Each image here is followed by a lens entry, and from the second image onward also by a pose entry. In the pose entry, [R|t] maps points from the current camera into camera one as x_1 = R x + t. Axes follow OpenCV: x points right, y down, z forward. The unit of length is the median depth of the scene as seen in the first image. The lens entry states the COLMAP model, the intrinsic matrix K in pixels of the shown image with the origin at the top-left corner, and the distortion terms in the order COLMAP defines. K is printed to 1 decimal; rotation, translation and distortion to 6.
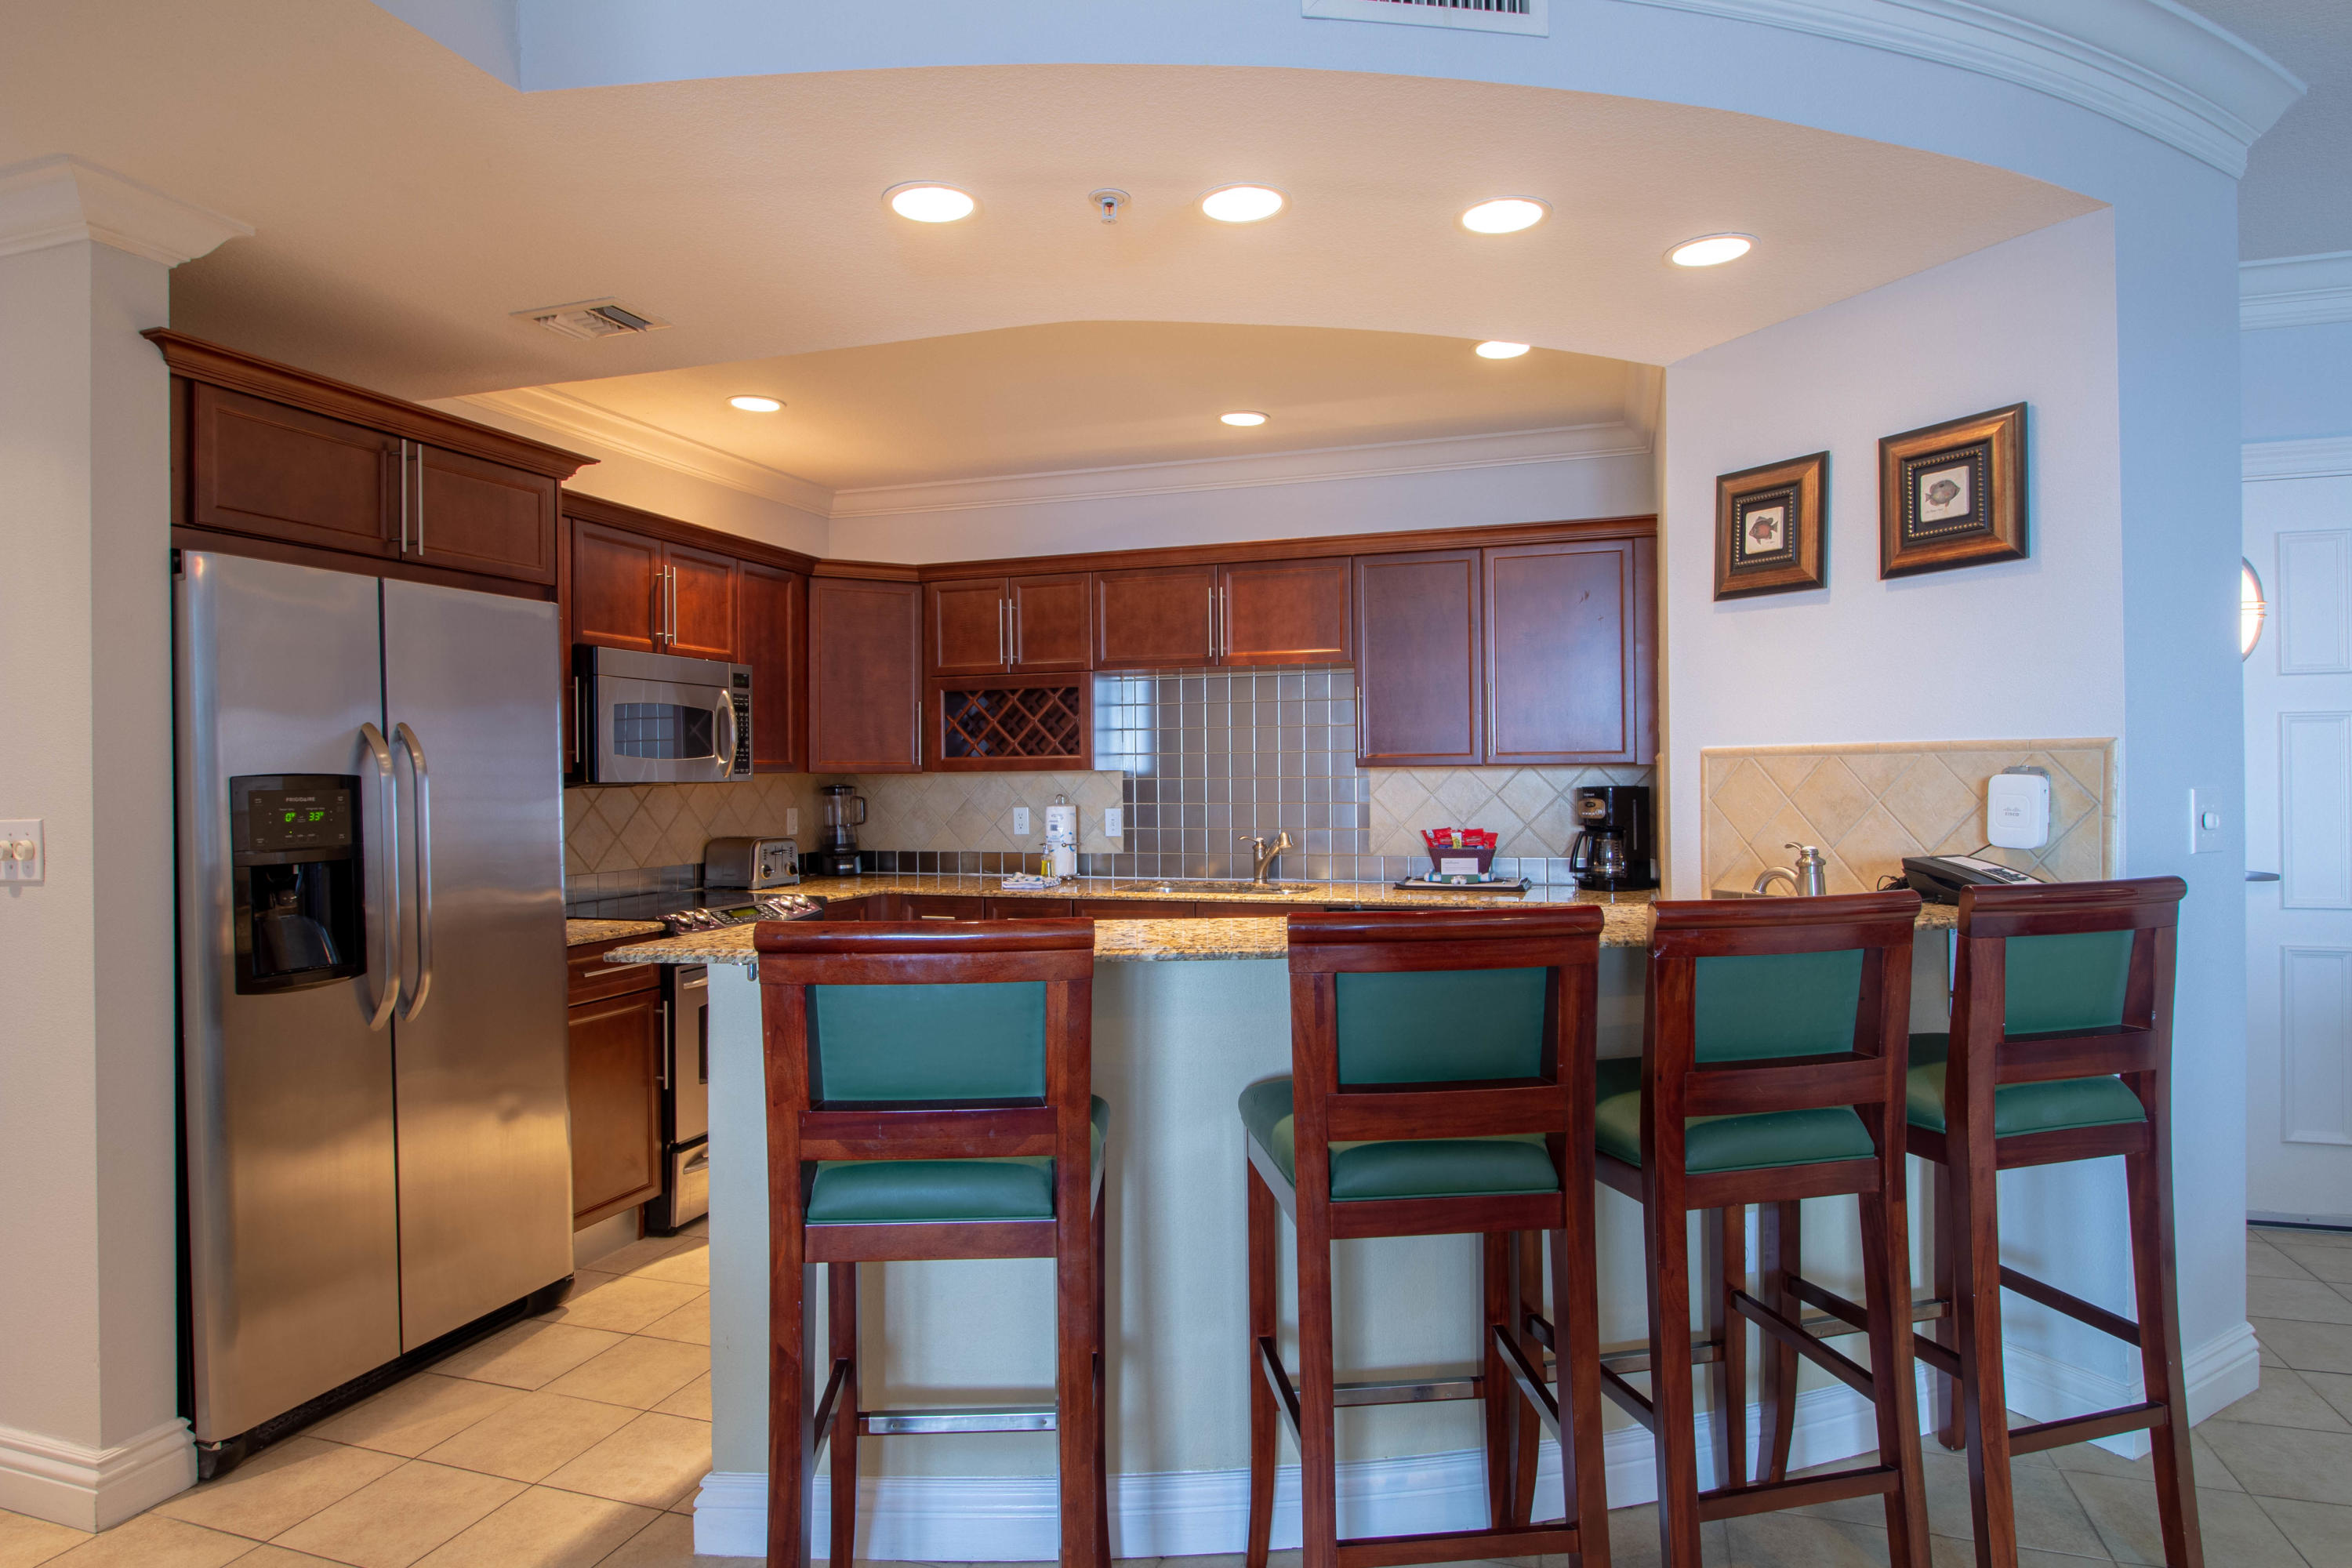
lens RADIAL K [[1322.7, 0, 1176.0], [0, 1322.7, 784.0], [0, 0, 1]] dist [-0.015128, -0.000682]
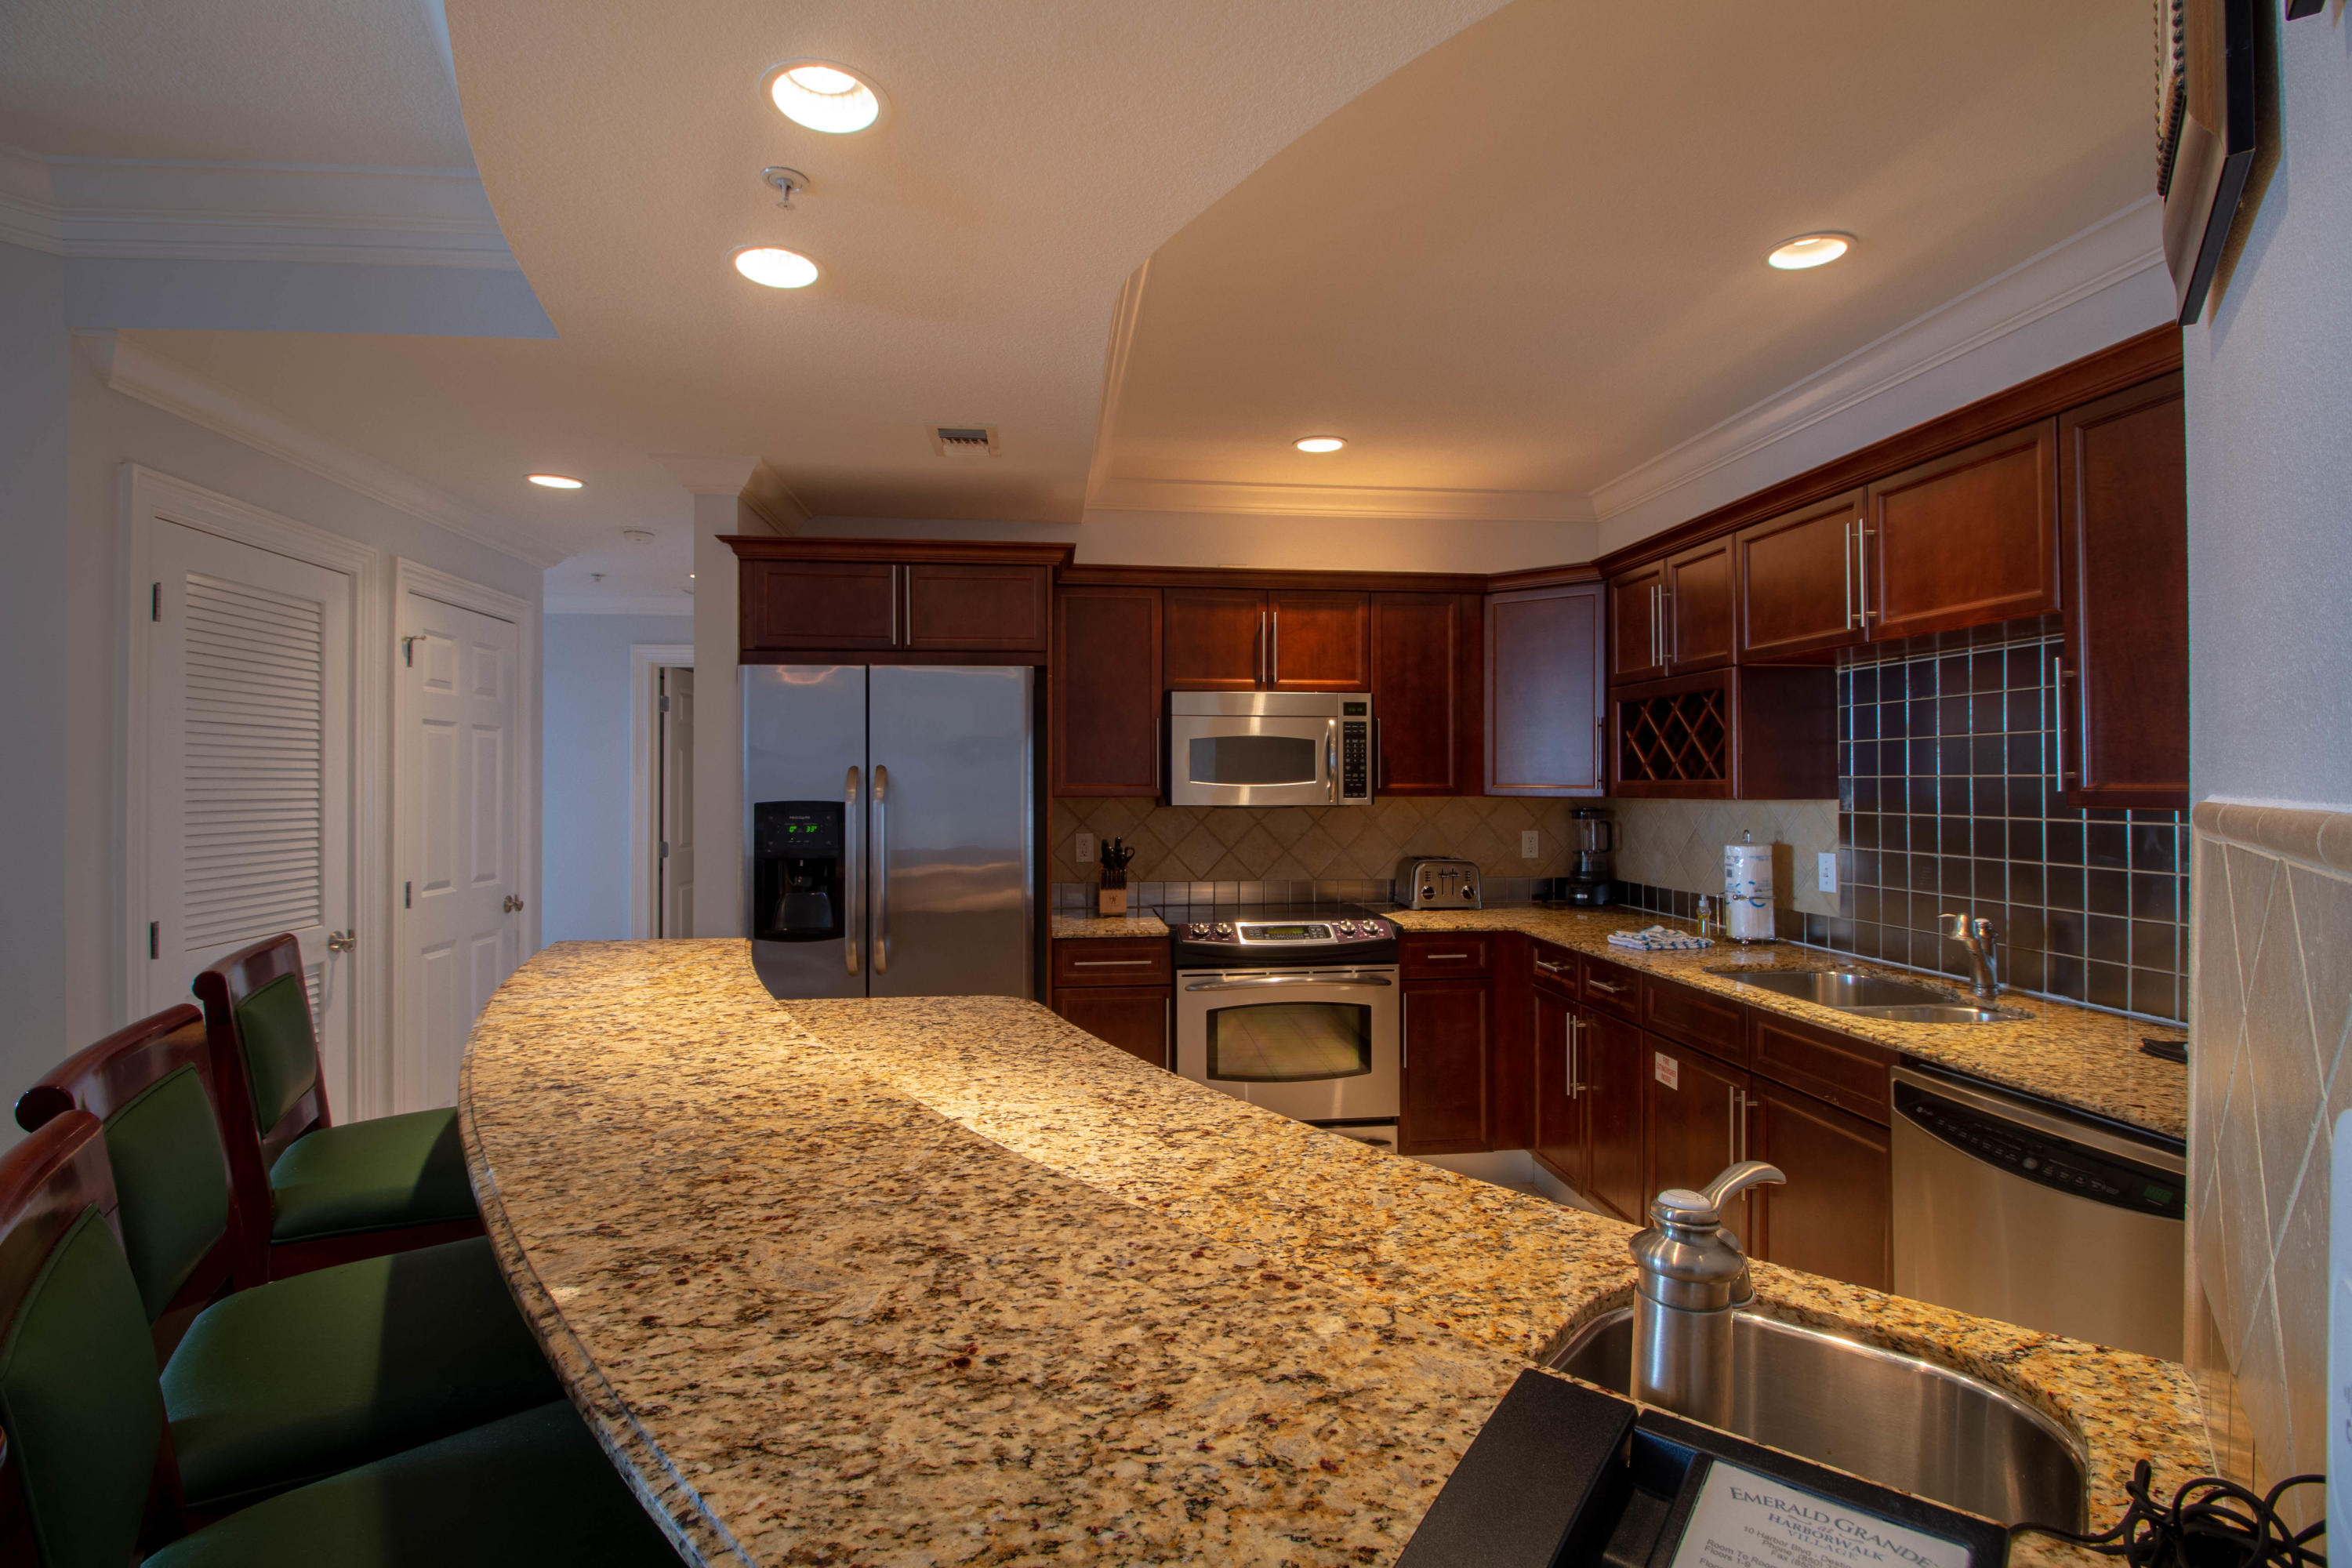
lens RADIAL K [[1102.6, 0, 1176.0], [0, 1102.6, 784.0], [0, 0, 1]] dist [0.000700, -0.000071]
pose [[0.422674, 0.009234, -0.906235, 0.403385], [-0.008029, 0.999947, 0.006444, -0.023305], [0.906246, 0.004552, 0.422726, 0.503783]]
